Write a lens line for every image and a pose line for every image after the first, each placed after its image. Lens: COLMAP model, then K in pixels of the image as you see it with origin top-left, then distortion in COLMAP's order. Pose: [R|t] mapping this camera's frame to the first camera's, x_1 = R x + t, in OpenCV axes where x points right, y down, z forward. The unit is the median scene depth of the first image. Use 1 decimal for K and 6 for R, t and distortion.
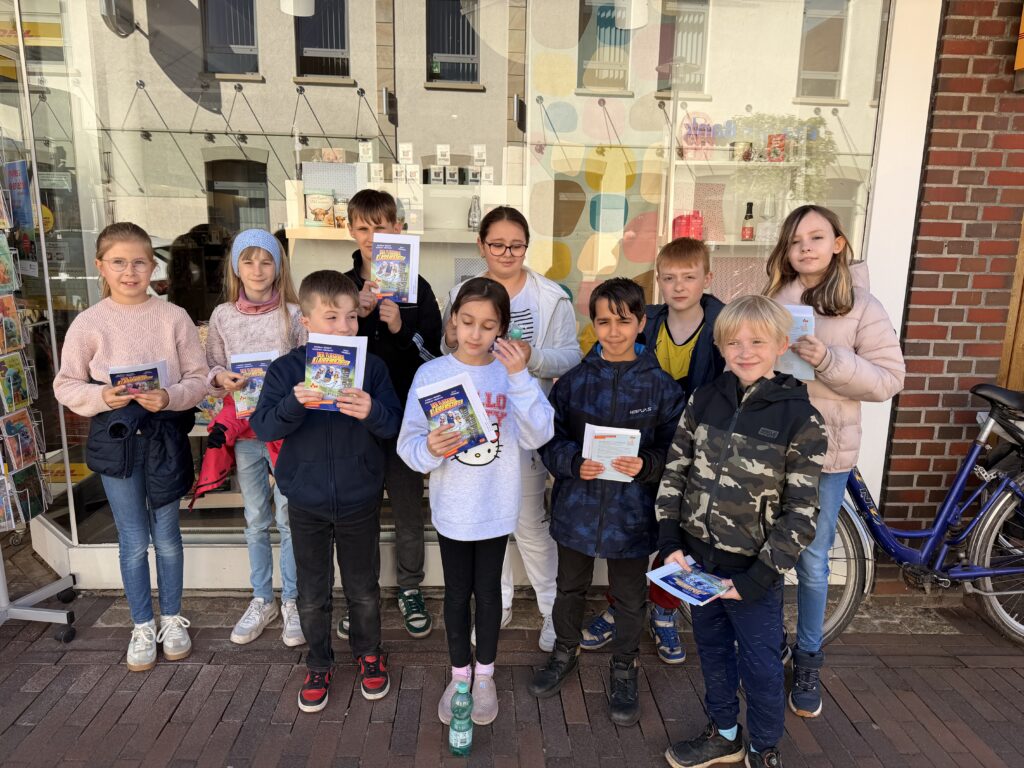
lens RADIAL K [[716.7, 0, 512.0], [0, 716.7, 384.0], [0, 0, 1]] dist [-0.009267, -0.004661]
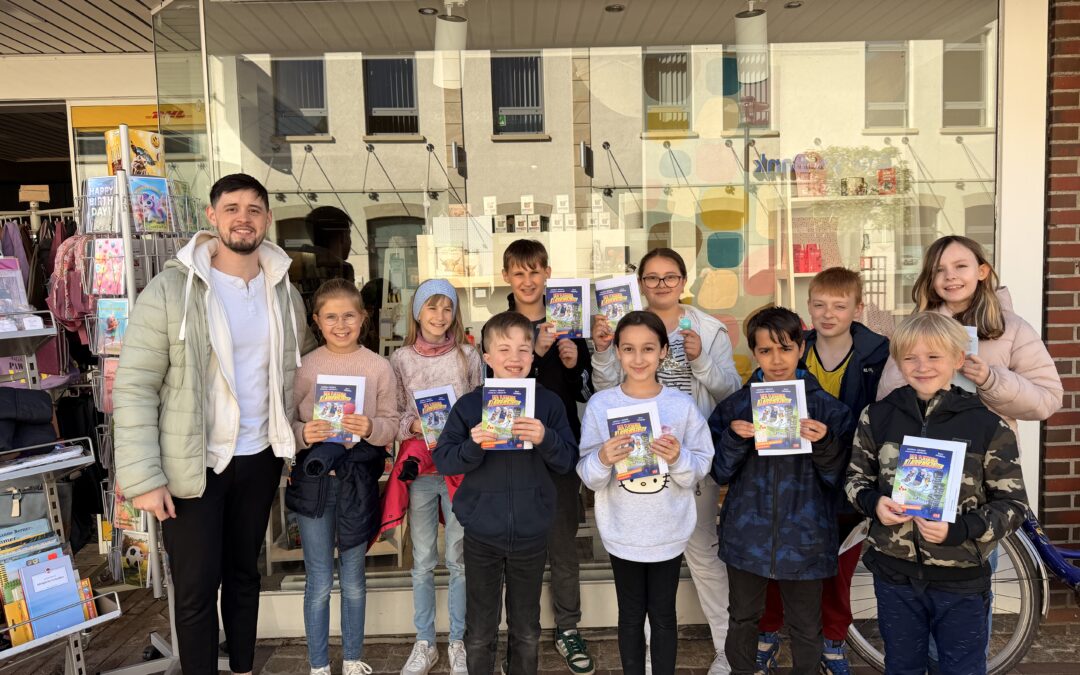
lens RADIAL K [[758.2, 0, 540.0], [0, 758.2, 337.5], [0, 0, 1]] dist [-0.011324, -0.003468]
pose [[0.998368, -0.042633, -0.037999, -0.127012], [0.037349, 0.990771, -0.130300, 0.021057], [0.043204, 0.128668, 0.990746, -0.094962]]
